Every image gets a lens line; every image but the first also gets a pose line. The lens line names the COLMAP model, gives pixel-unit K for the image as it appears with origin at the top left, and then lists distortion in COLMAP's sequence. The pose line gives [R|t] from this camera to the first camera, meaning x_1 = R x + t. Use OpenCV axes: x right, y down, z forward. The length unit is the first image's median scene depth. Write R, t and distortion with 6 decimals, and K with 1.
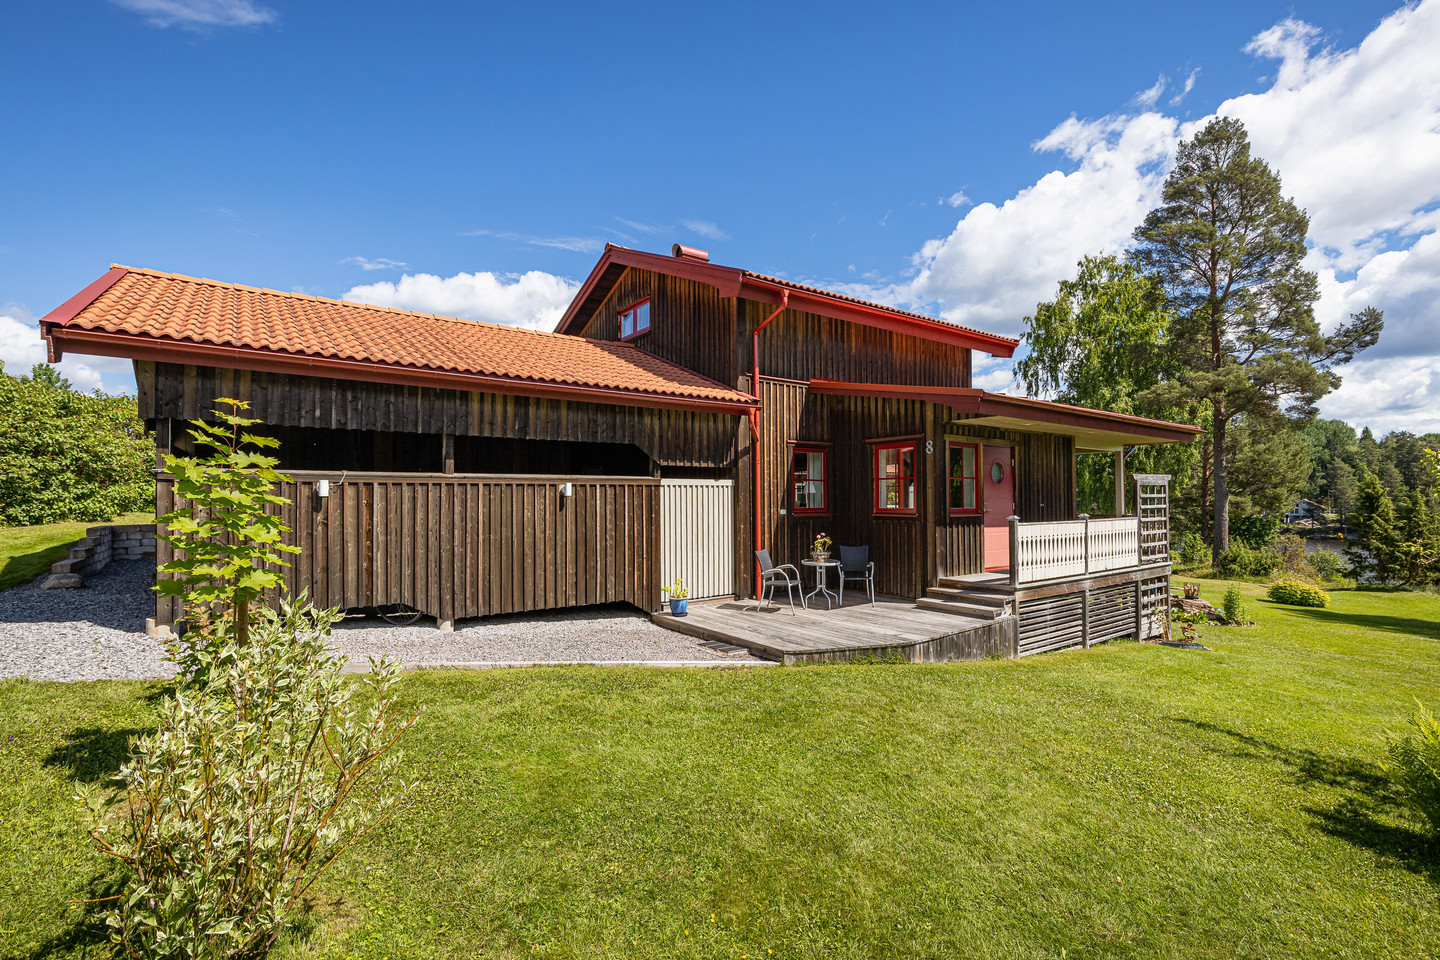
lens RADIAL K [[656.0, 0, 726.2], [0, 656.0, 479.7], [0, 0, 1]] dist [0.003067, -0.000159]
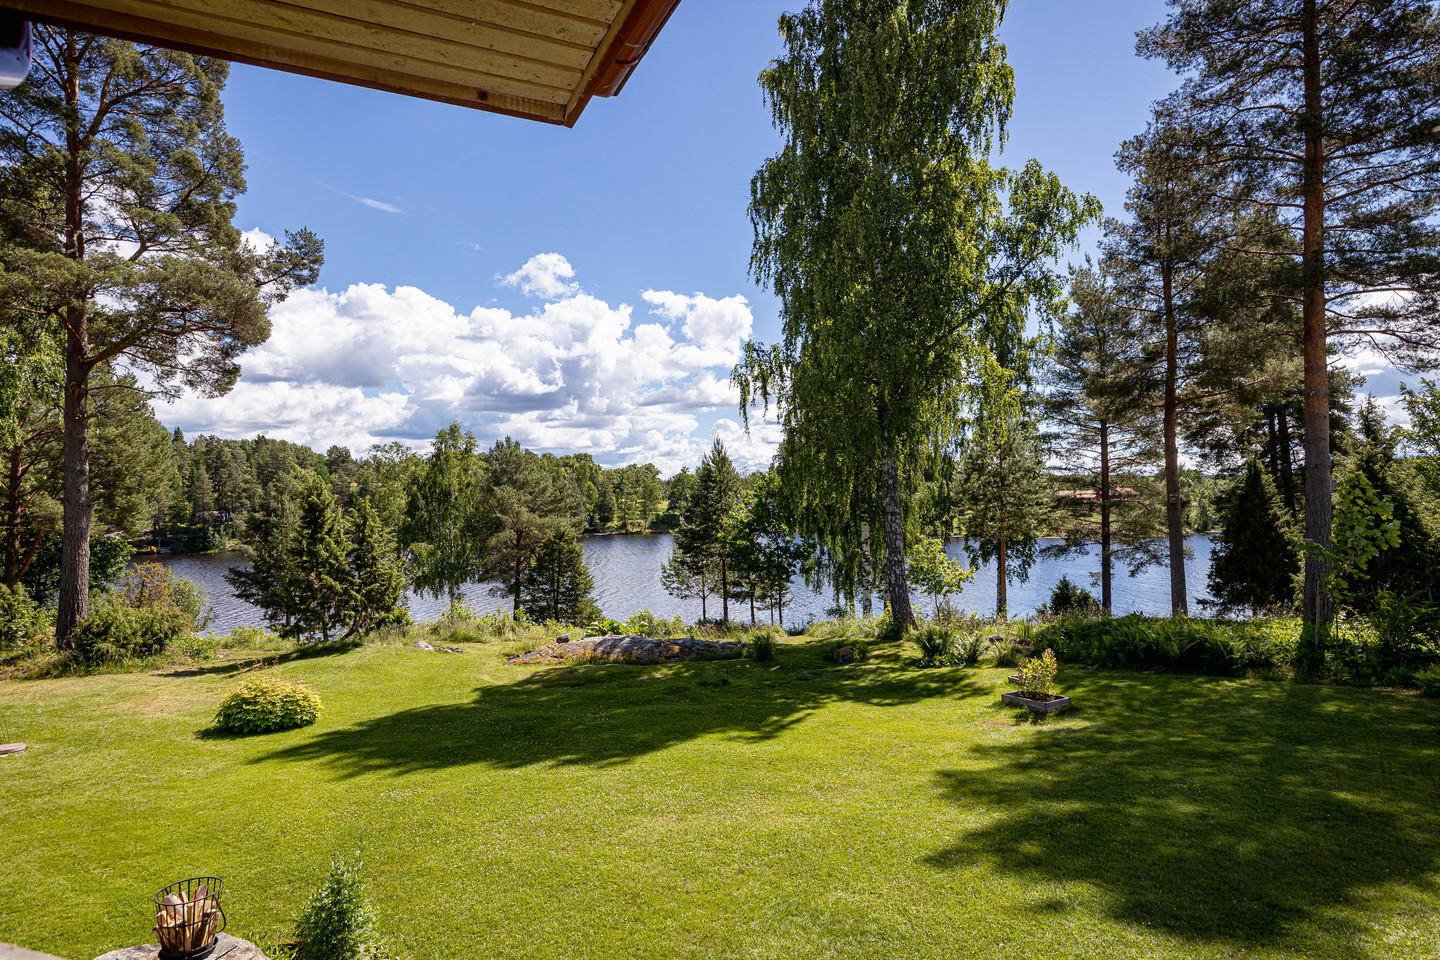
lens RADIAL K [[790.5, 0, 687.6], [0, 790.5, 479.4], [0, 0, 1]] dist [0.000541, -0.000047]
pose [[0.206876, 0.021711, 0.978126, 0.287908], [-0.015587, 0.999700, -0.018893, 0.006327], [-0.978243, -0.011337, 0.207152, 0.478673]]
